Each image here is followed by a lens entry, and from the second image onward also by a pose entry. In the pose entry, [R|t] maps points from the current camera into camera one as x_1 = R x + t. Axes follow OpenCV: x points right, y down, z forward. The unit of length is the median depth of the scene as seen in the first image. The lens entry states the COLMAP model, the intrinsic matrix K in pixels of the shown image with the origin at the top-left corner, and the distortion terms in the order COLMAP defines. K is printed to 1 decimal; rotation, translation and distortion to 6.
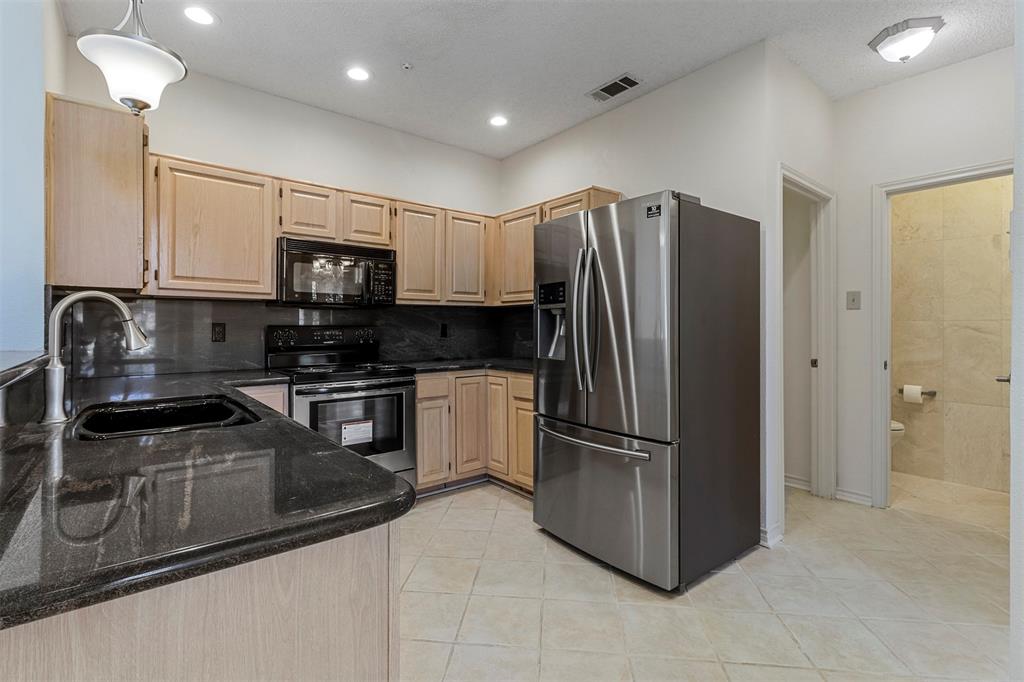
lens RADIAL K [[471.5, 0, 513.6], [0, 471.5, 331.8], [0, 0, 1]] dist [0.001197, -0.000272]
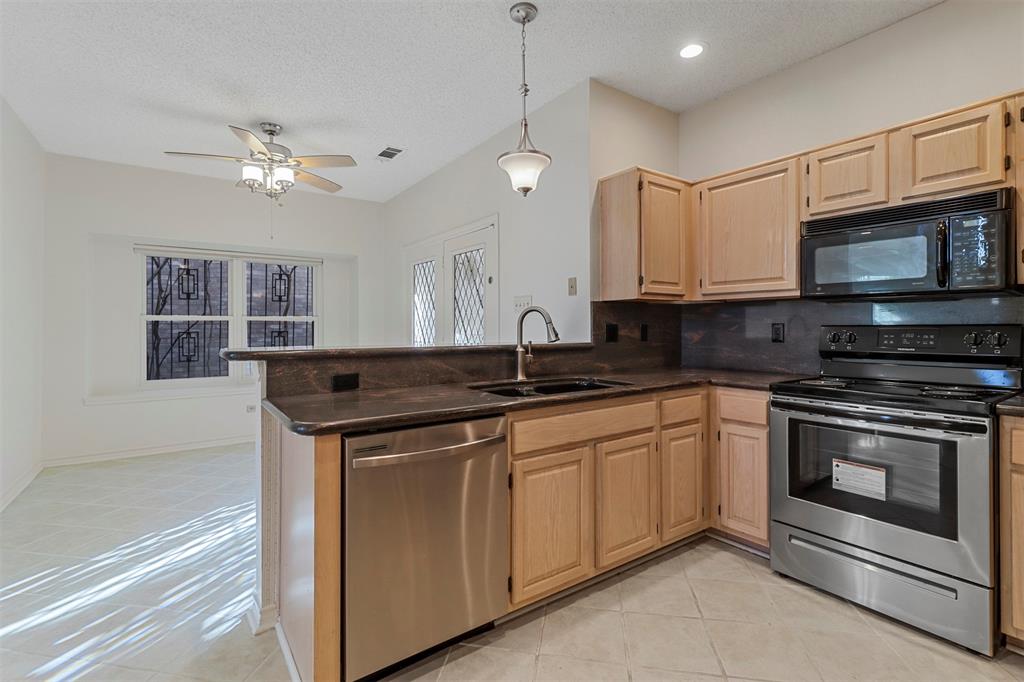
lens RADIAL K [[471.5, 0, 513.6], [0, 471.5, 333.7], [0, 0, 1]] dist [0.001197, -0.000272]
pose [[-0.077076, 0.022173, -0.996779, 0.407286], [-0.001329, 0.999750, 0.022342, -0.017434], [0.997024, 0.003047, -0.077027, 0.549564]]
